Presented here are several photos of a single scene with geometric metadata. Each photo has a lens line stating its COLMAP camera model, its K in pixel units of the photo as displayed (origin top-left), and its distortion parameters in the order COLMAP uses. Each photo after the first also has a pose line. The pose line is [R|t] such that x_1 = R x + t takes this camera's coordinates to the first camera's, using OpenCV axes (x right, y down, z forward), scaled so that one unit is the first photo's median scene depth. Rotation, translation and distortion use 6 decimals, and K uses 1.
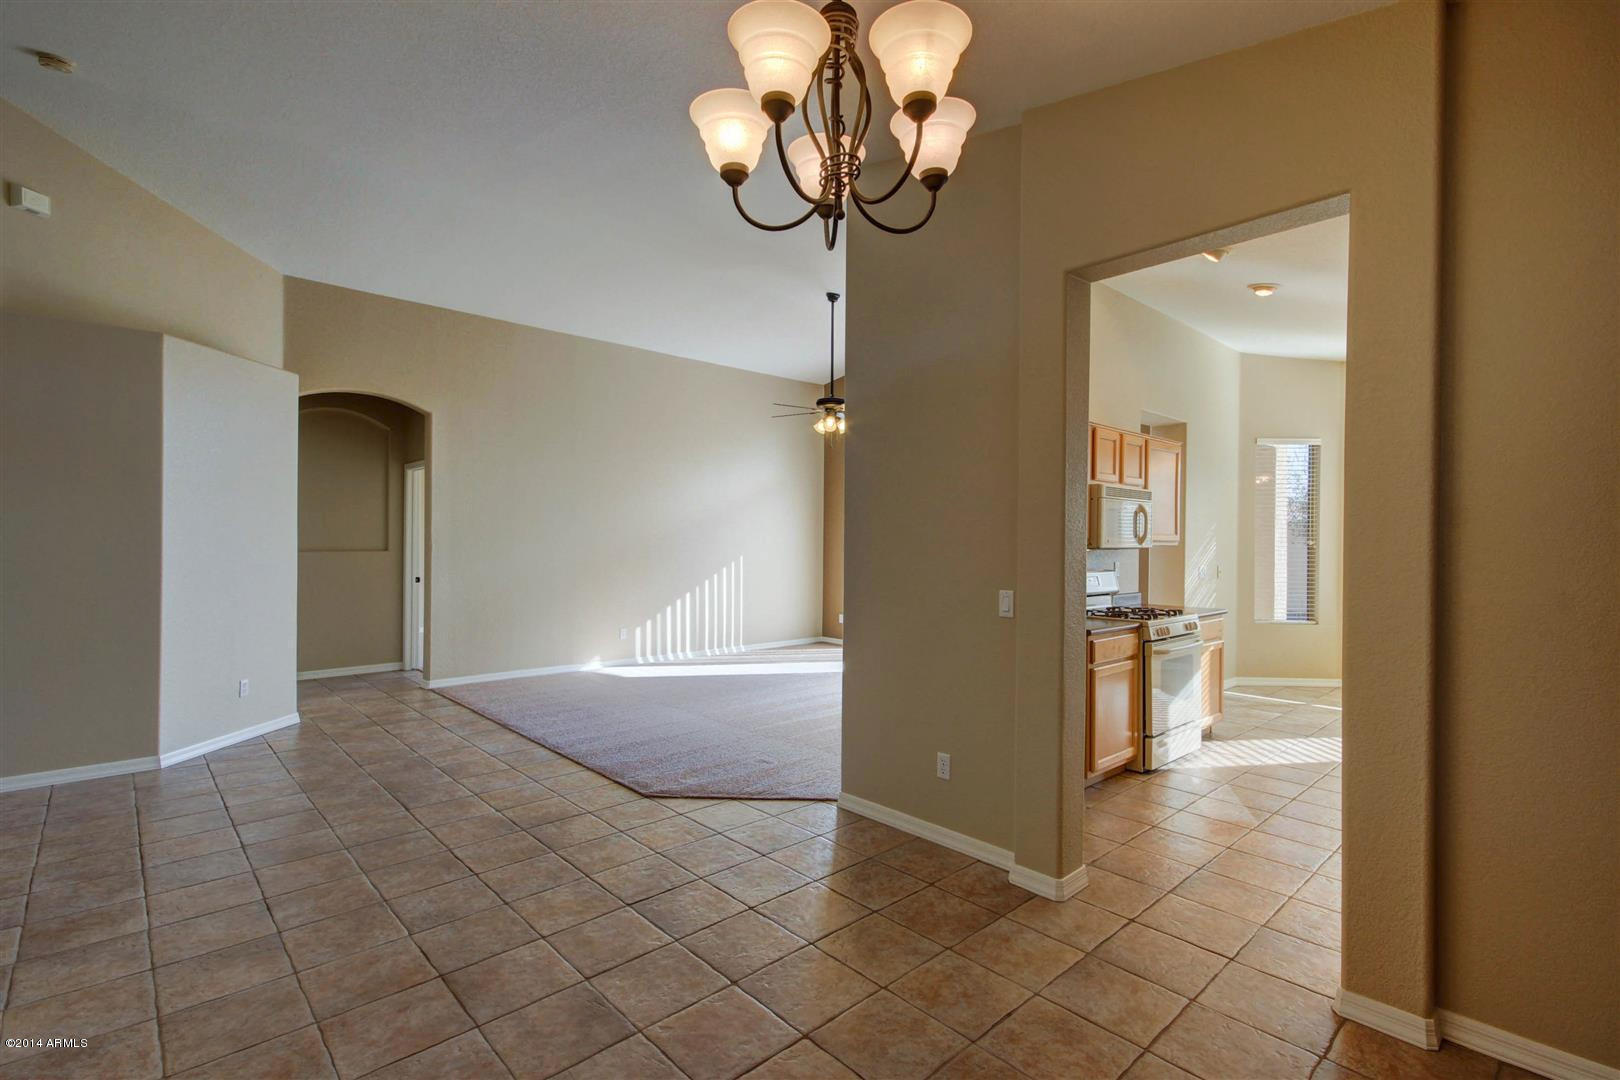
lens RADIAL K [[750.8, 0, 812.2], [0, 750.8, 545.8], [0, 0, 1]] dist [0.025541, 0.000000]
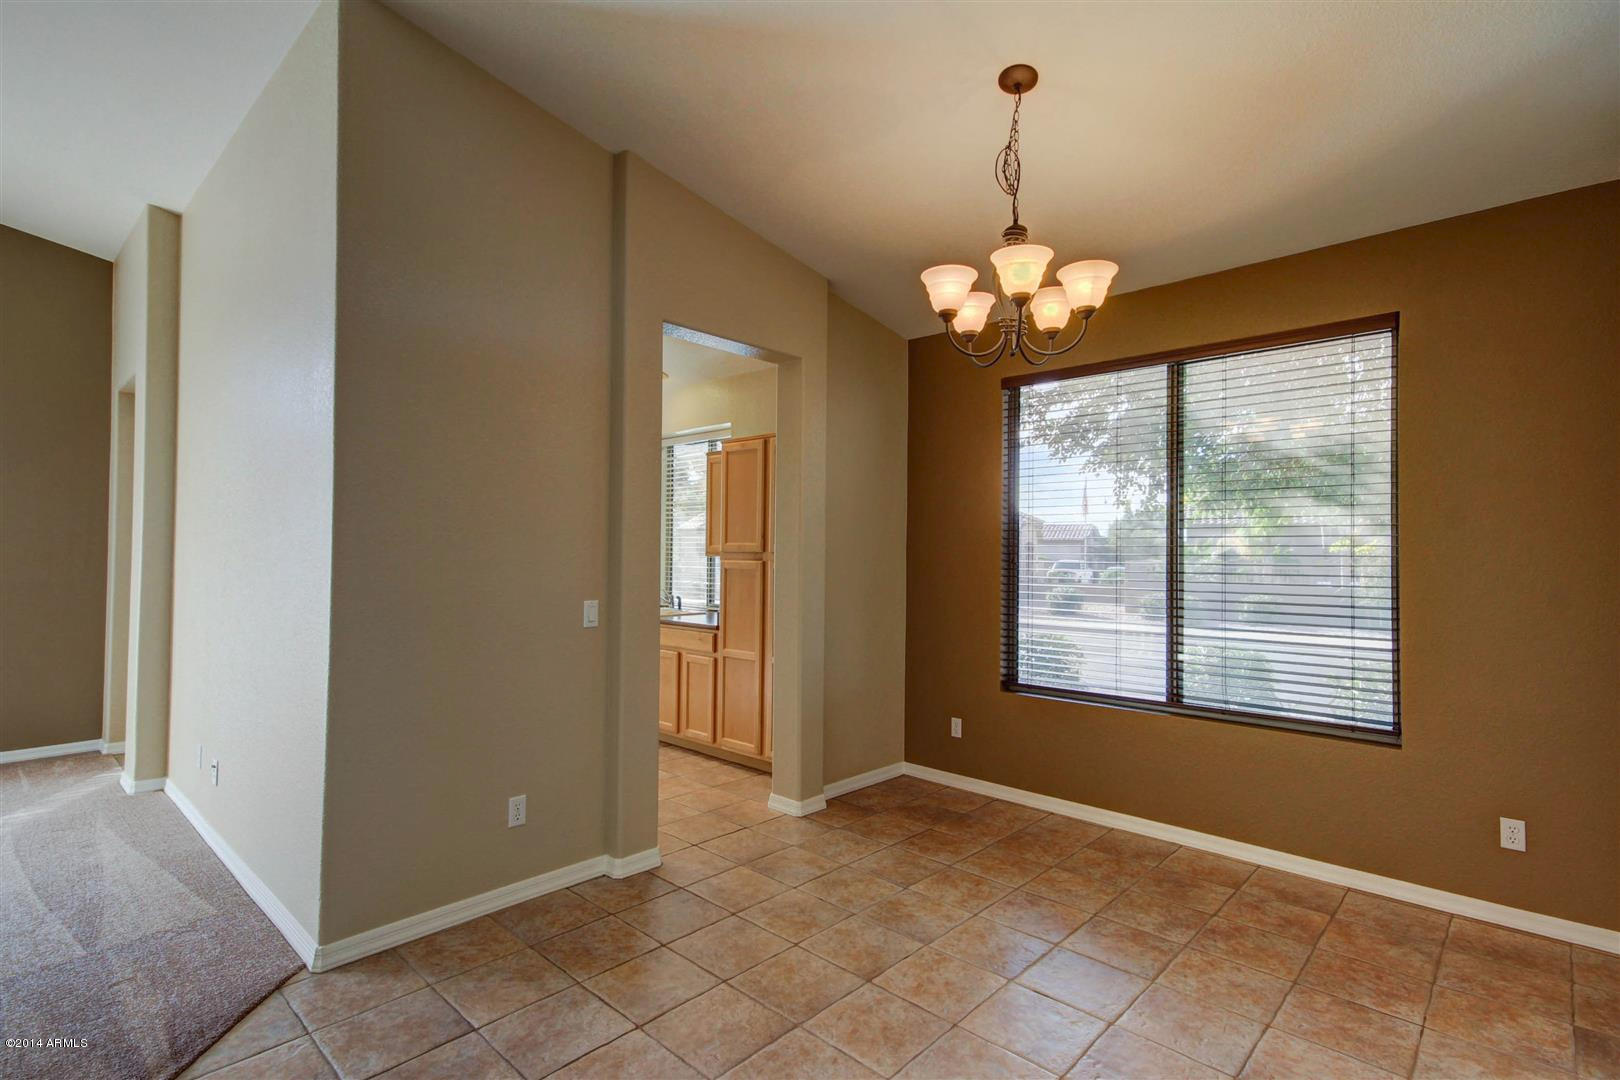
lens RADIAL K [[776.6, 0, 805.4], [0, 776.6, 537.4], [0, 0, 1]] dist [0.016064, -0.000079]
pose [[-0.073397, 0.011865, 0.997232, -0.512568], [-0.005486, 0.999909, -0.012301, -0.008891], [-0.997288, -0.006374, -0.073325, 0.505786]]
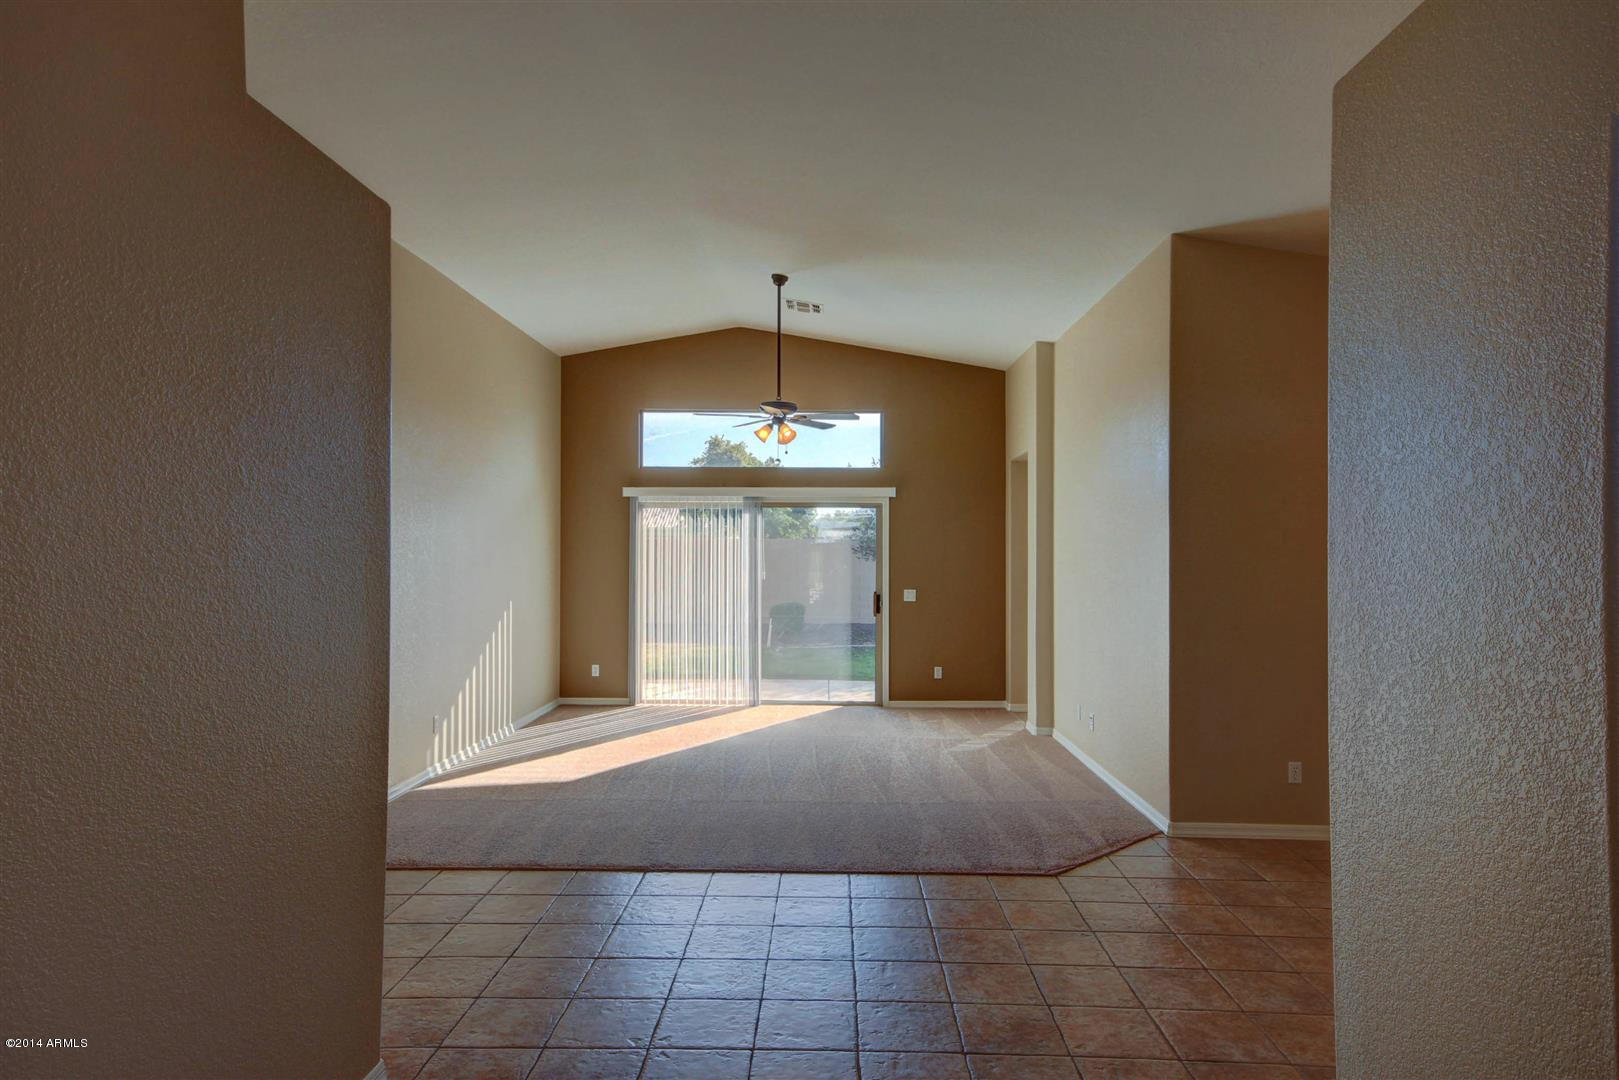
lens RADIAL K [[954.7, 0, 809.5], [0, 954.7, 540.0], [0, 0, 1]] dist [0.019265, -0.000010]
pose [[0.699462, 0.004010, 0.714659, -0.998894], [0.003210, 0.999957, -0.008752, -0.045036], [-0.714663, 0.008416, 0.699419, 0.331029]]
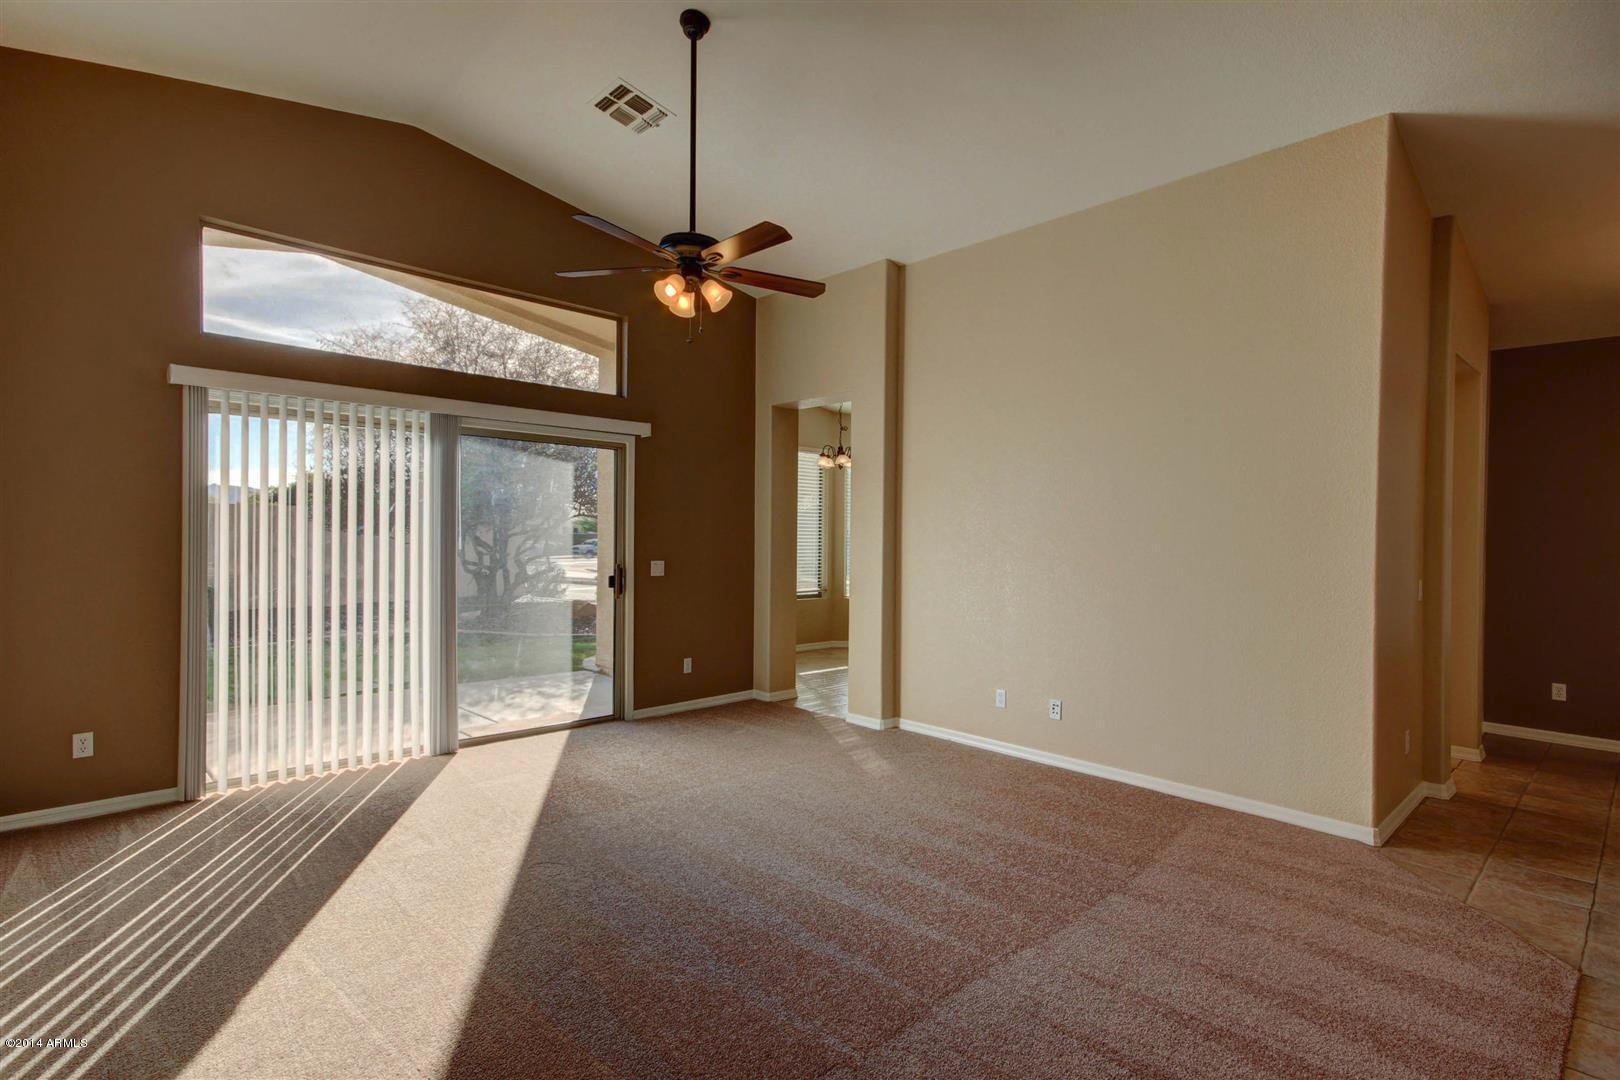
lens RADIAL K [[776.6, 0, 805.4], [0, 776.6, 537.4], [0, 0, 1]] dist [0.016064, -0.000079]
pose [[-0.014644, -0.012139, 0.999819, -0.677798], [-0.010387, 0.999874, 0.011987, -0.013645], [-0.999839, -0.010209, -0.014768, 1.321091]]
